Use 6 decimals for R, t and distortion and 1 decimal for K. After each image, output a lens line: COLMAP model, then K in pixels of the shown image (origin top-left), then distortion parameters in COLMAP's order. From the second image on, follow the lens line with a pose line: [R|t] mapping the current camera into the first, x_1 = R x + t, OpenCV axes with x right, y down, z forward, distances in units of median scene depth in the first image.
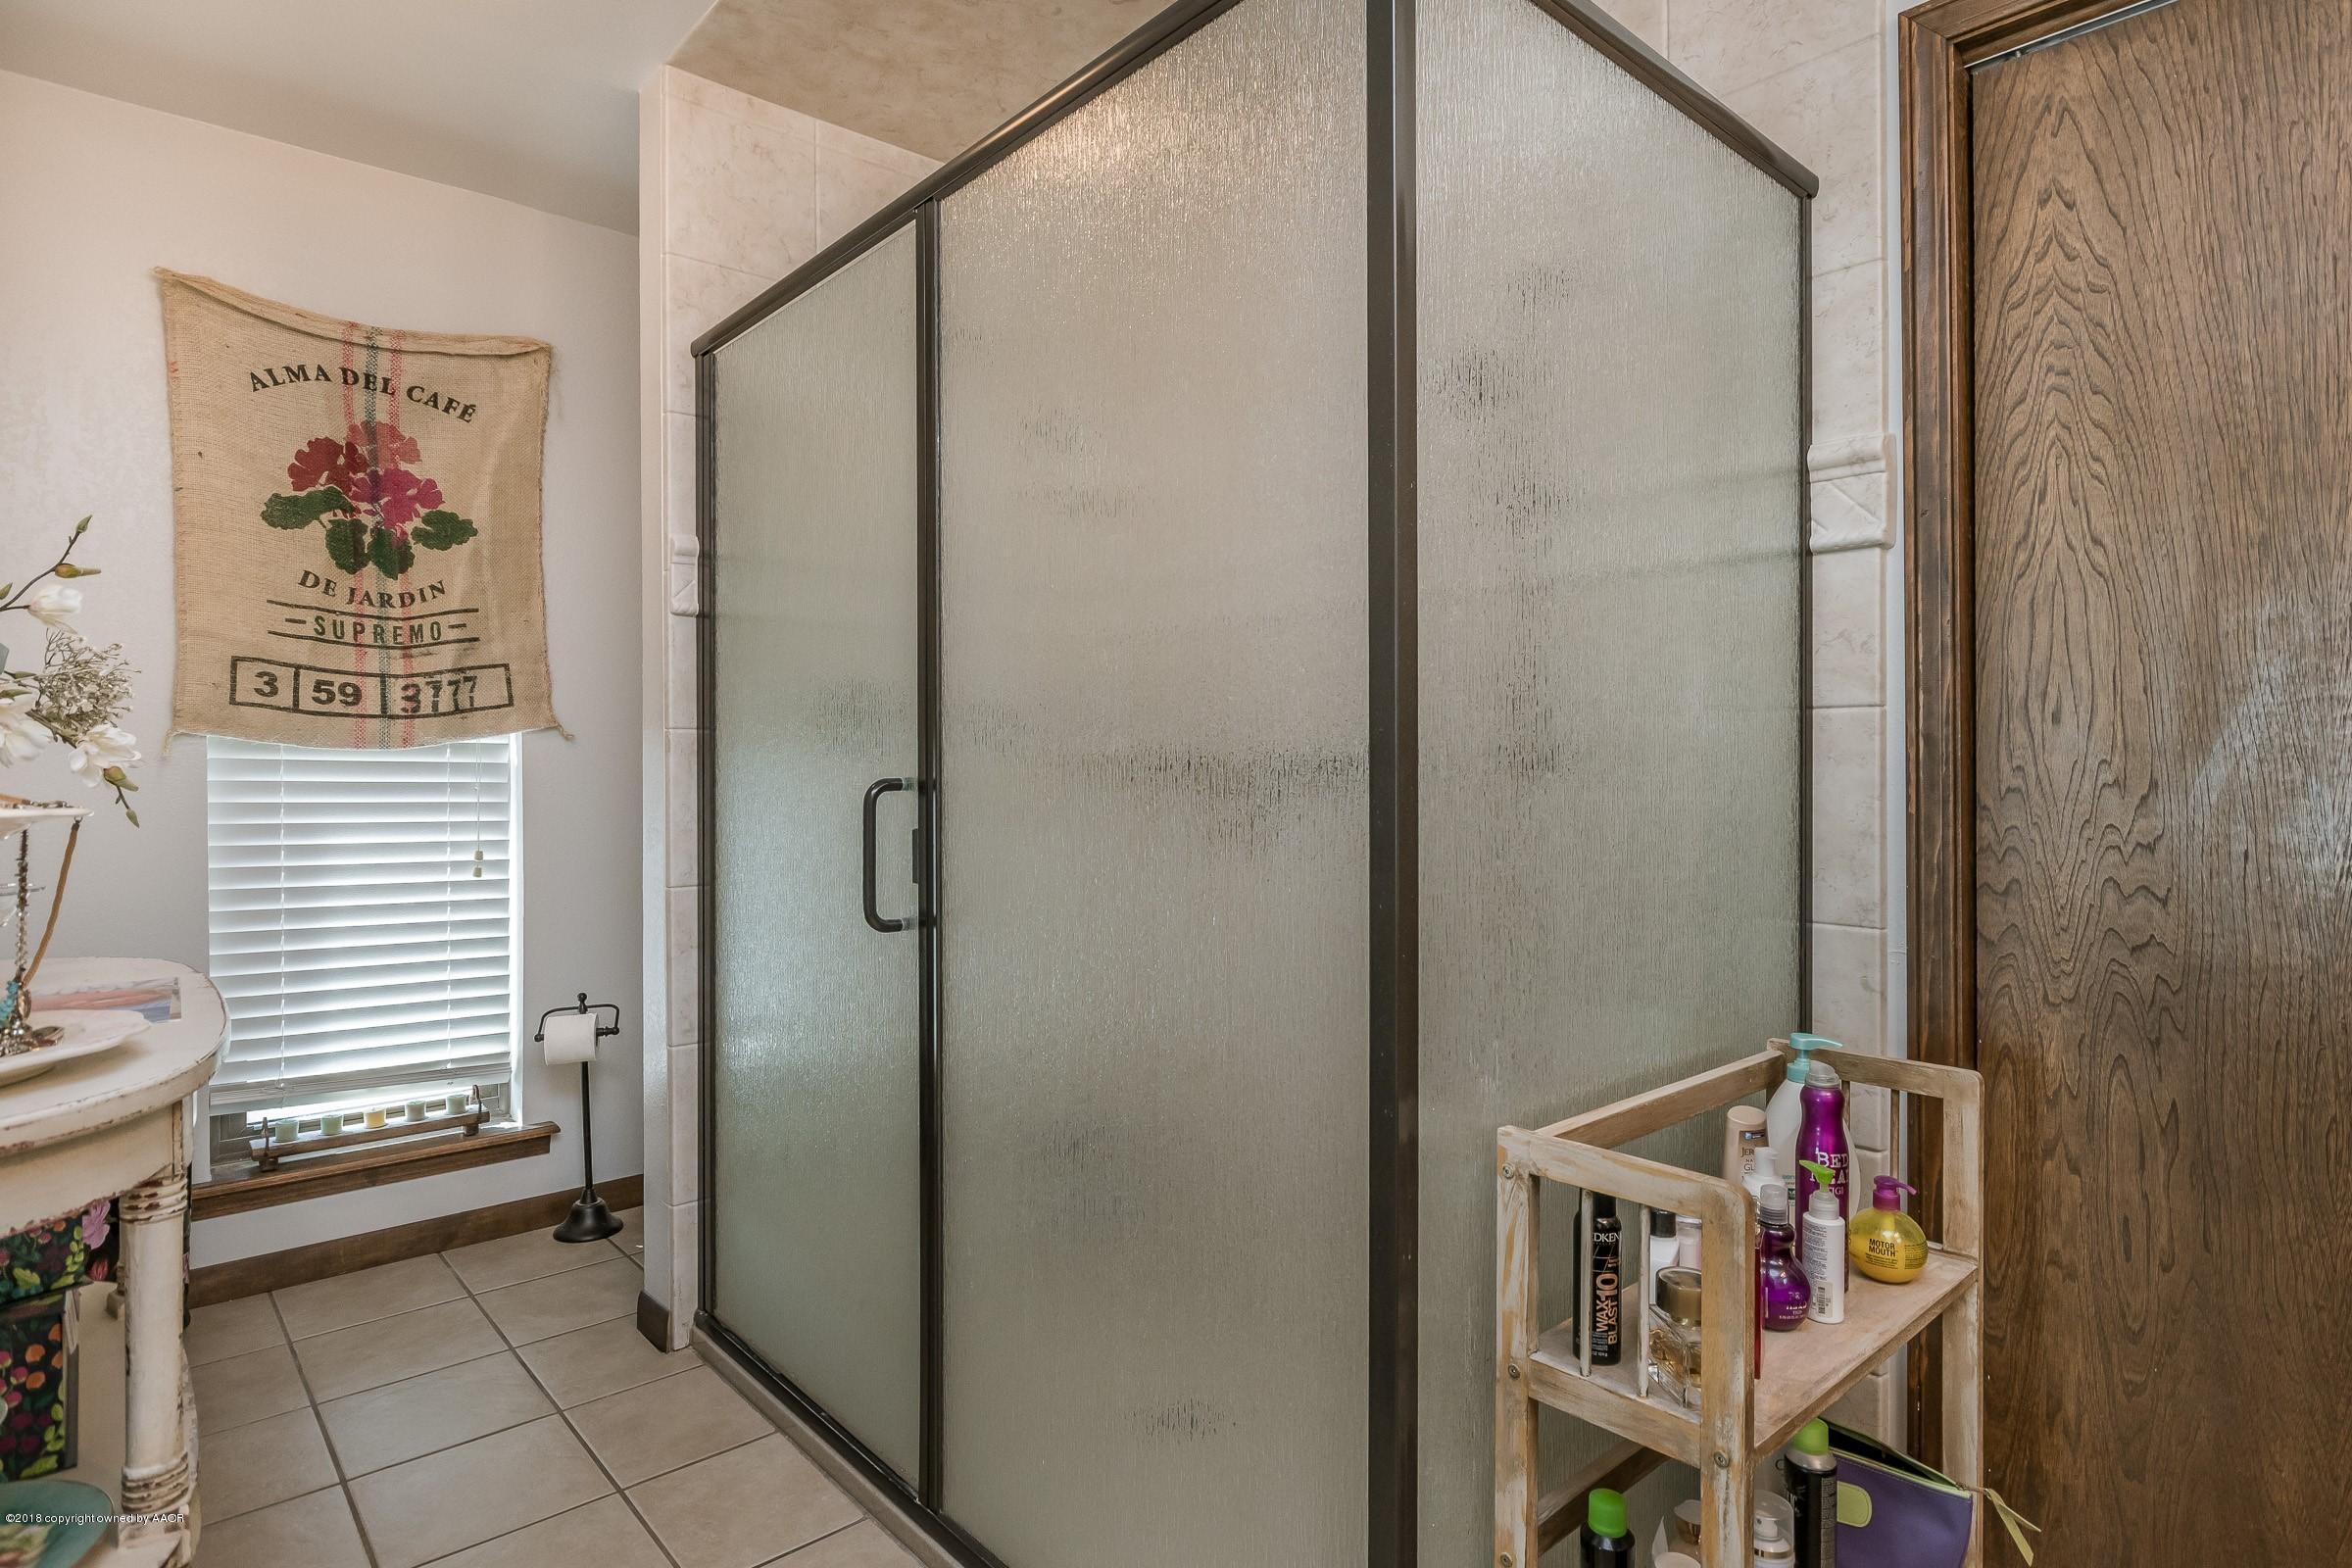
lens RADIAL K [[1254.9, 0, 1158.1], [0, 1254.9, 763.2], [0, 0, 1]] dist [0.001330, -0.006198]
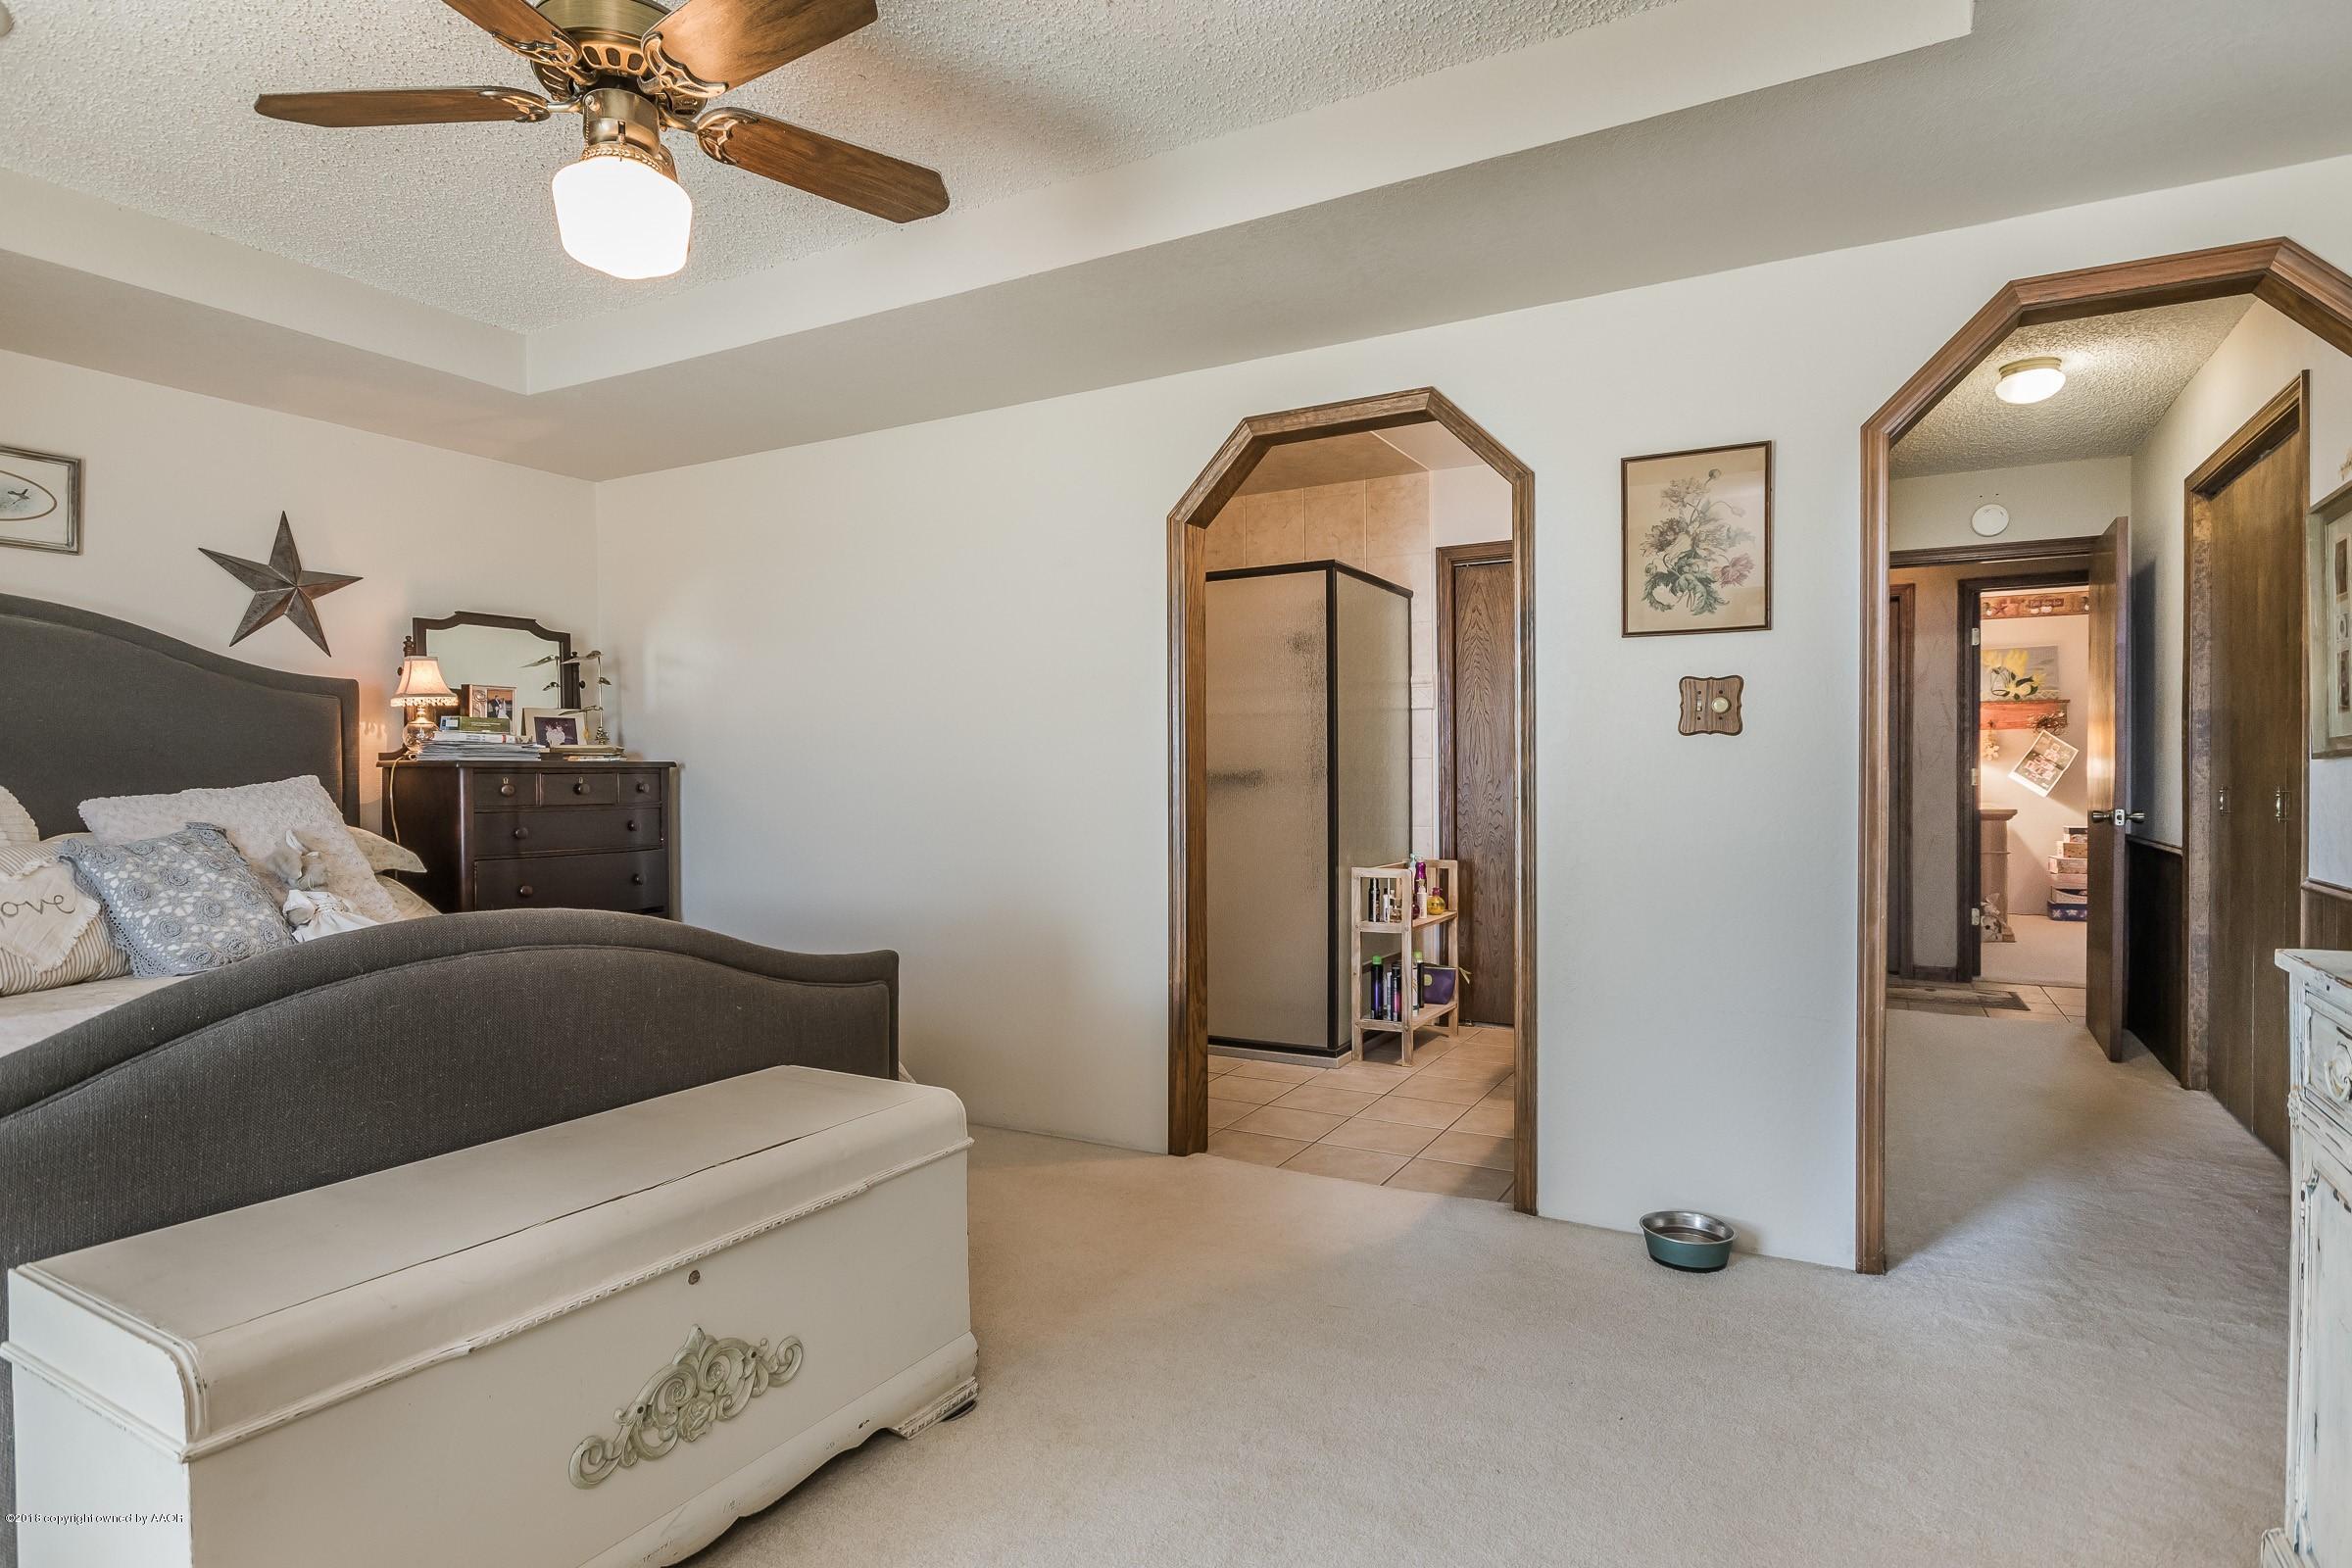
lens RADIAL K [[1254.9, 0, 1173.8], [0, 1254.9, 784.6], [0, 0, 1]] dist [0.001330, -0.006198]
pose [[0.941123, -0.006998, 0.337992, -1.248316], [0.004861, 0.999962, 0.007169, -0.004410], [-0.338029, -0.005104, 0.941122, -1.989911]]
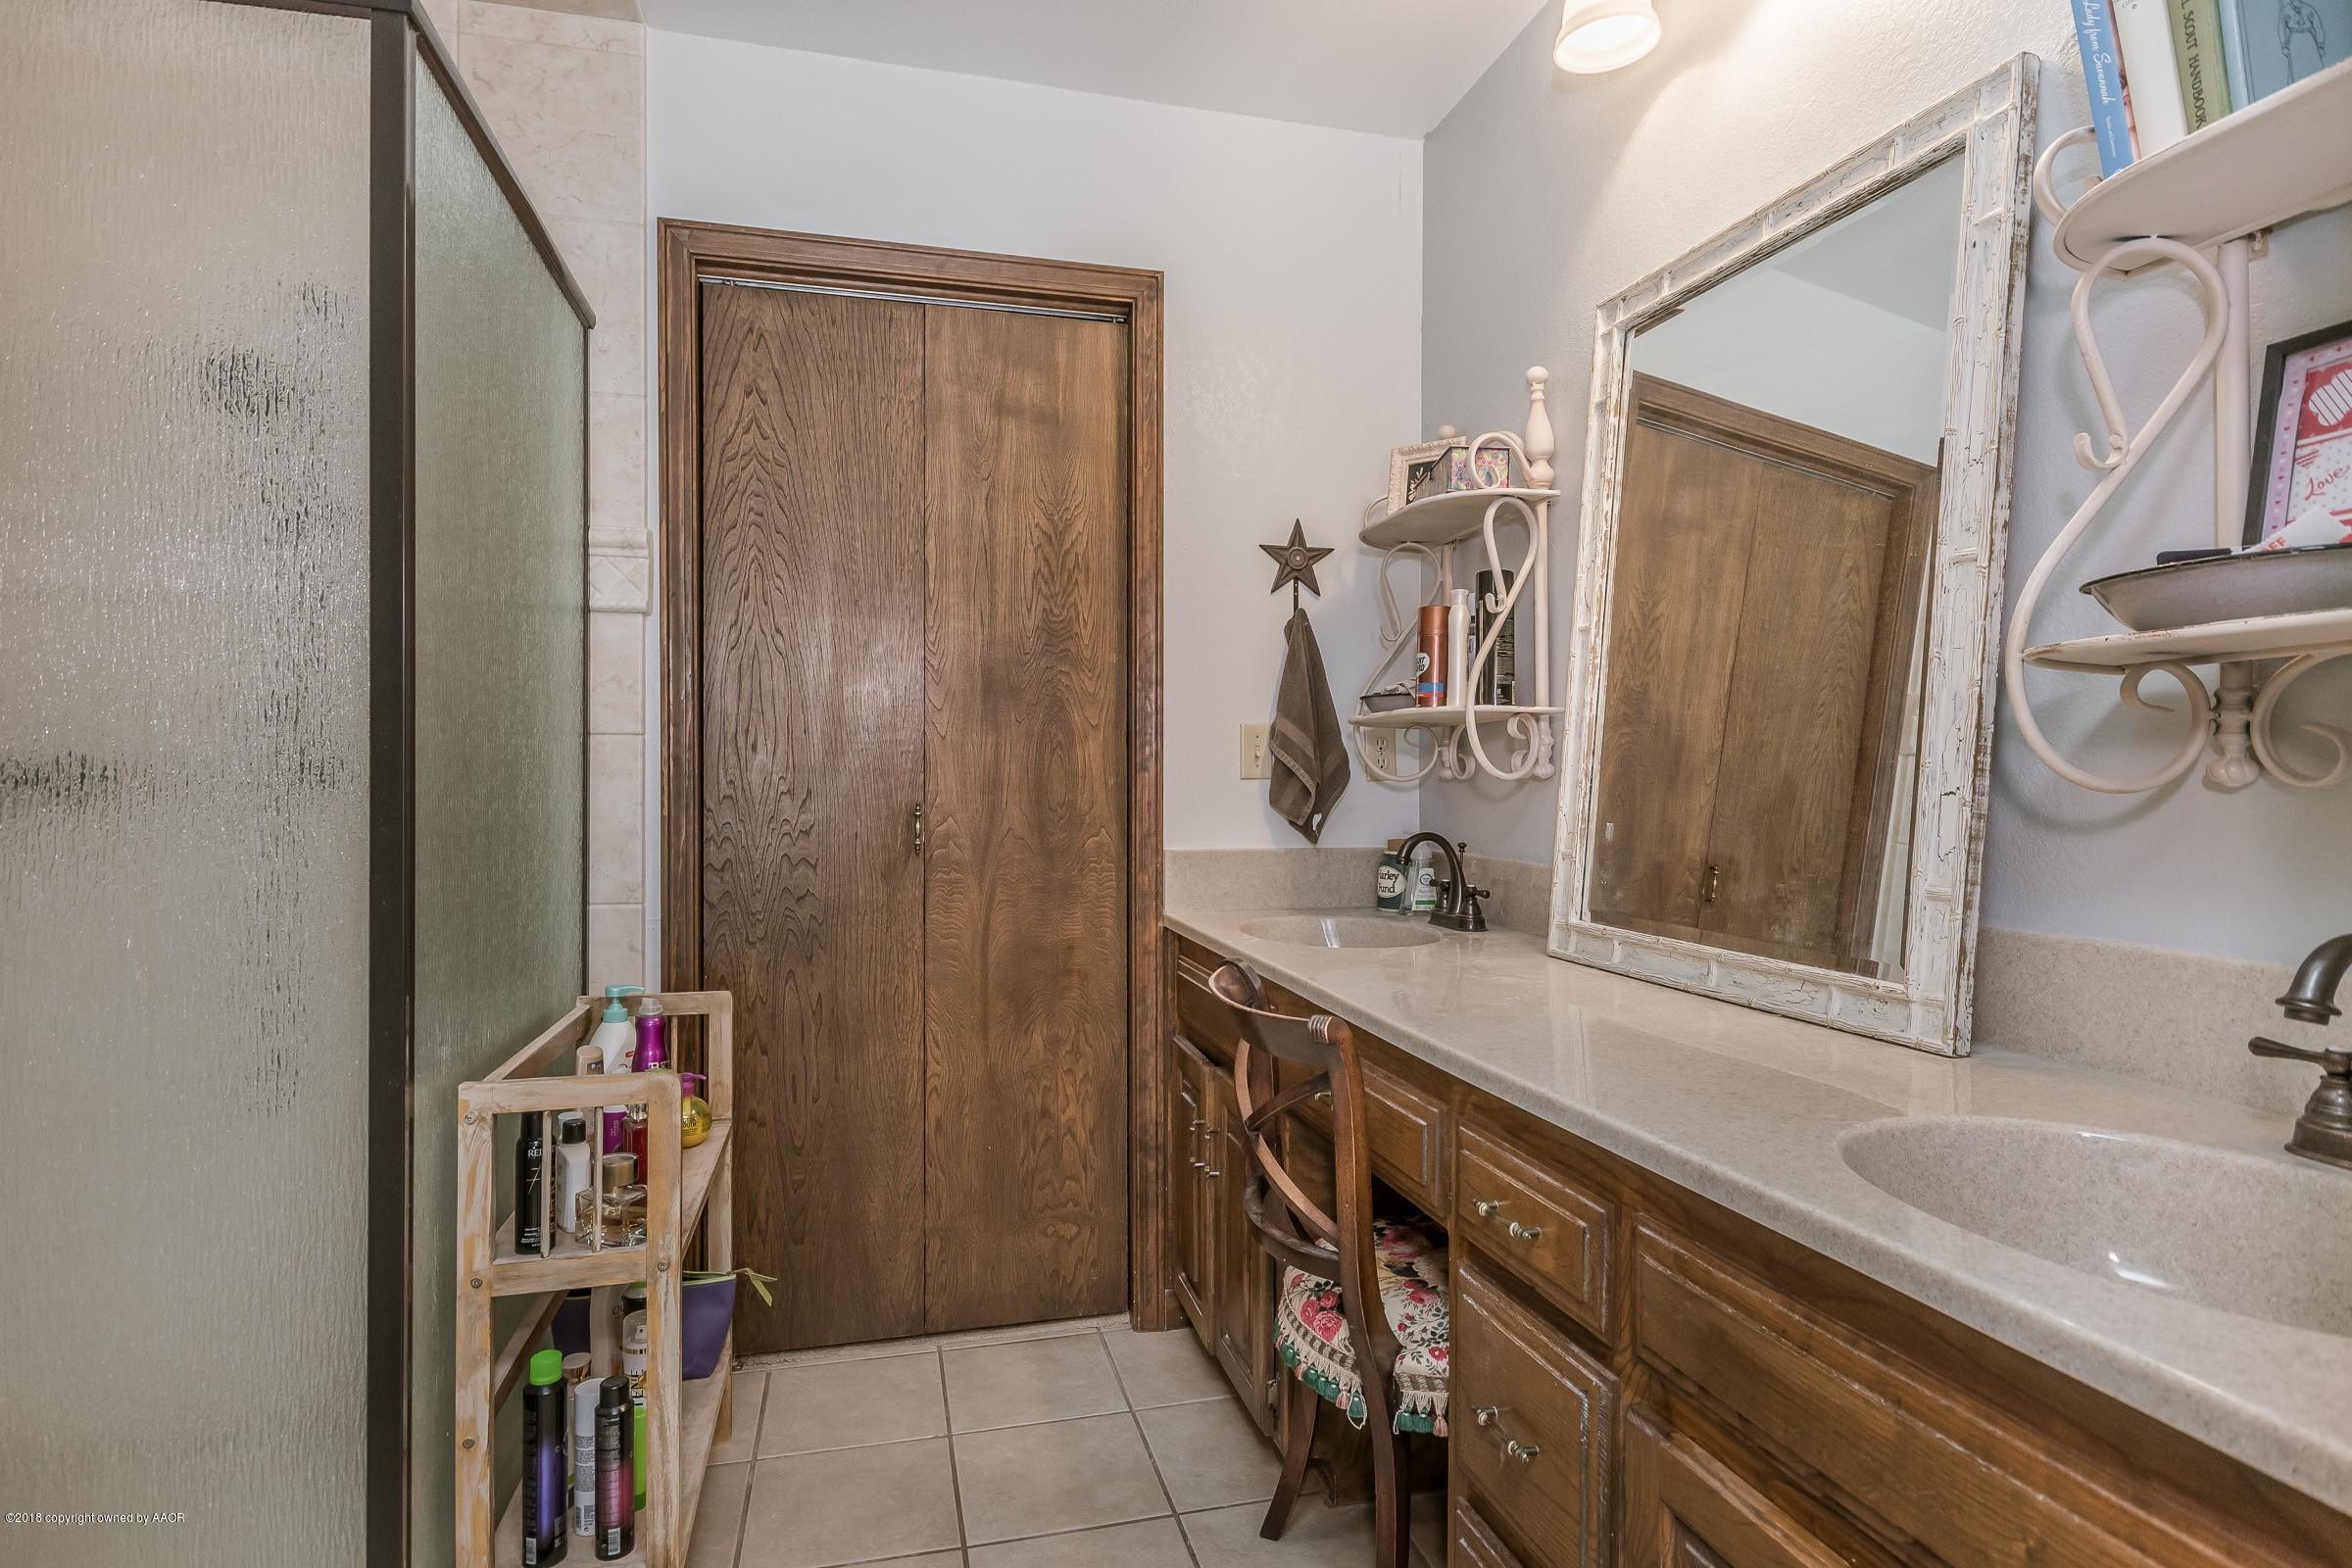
lens RADIAL K [[1254.9, 0, 1181.5], [0, 1254.9, 776.6], [0, 0, 1]] dist [0.001330, -0.006198]
pose [[0.454906, 0.002308, 0.890536, -0.369321], [-0.003281, 0.999994, -0.000916, -0.002440], [-0.890533, -0.002505, 0.454911, -0.116834]]
